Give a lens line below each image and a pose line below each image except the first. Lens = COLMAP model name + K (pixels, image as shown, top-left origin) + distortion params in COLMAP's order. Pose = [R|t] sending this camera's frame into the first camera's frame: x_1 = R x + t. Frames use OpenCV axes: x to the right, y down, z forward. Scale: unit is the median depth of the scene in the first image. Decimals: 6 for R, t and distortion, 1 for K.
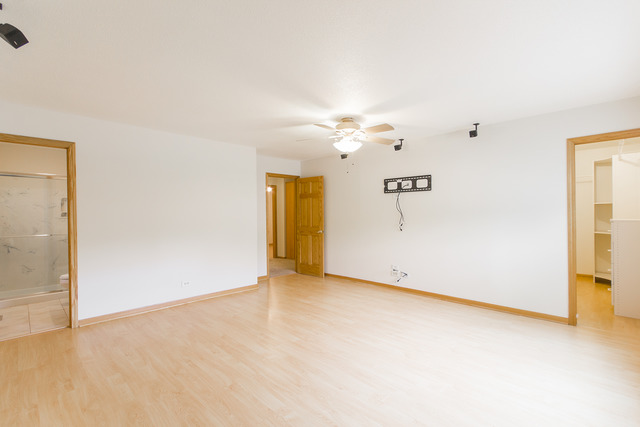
lens RADIAL K [[295.3, 0, 318.4], [0, 295.3, 216.4], [0, 0, 1]] dist [0.000802, 0.000473]
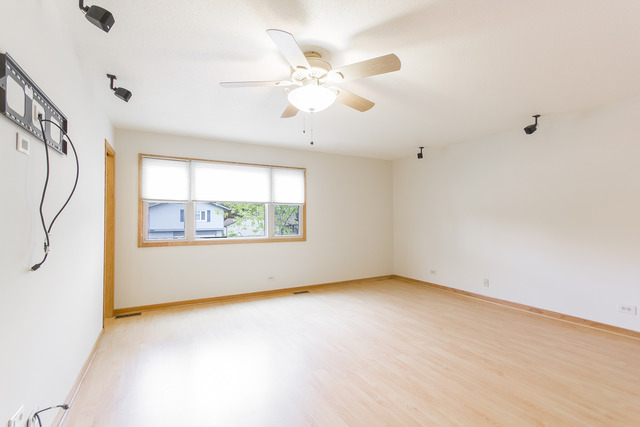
lens RADIAL K [[295.3, 0, 318.4], [0, 295.3, 216.4], [0, 0, 1]] dist [0.000802, 0.000473]
pose [[-0.955447, 0.015962, 0.294730, -0.113650], [0.014690, 0.999871, -0.006531, 0.003892], [-0.294796, -0.001910, -0.955558, 1.997832]]
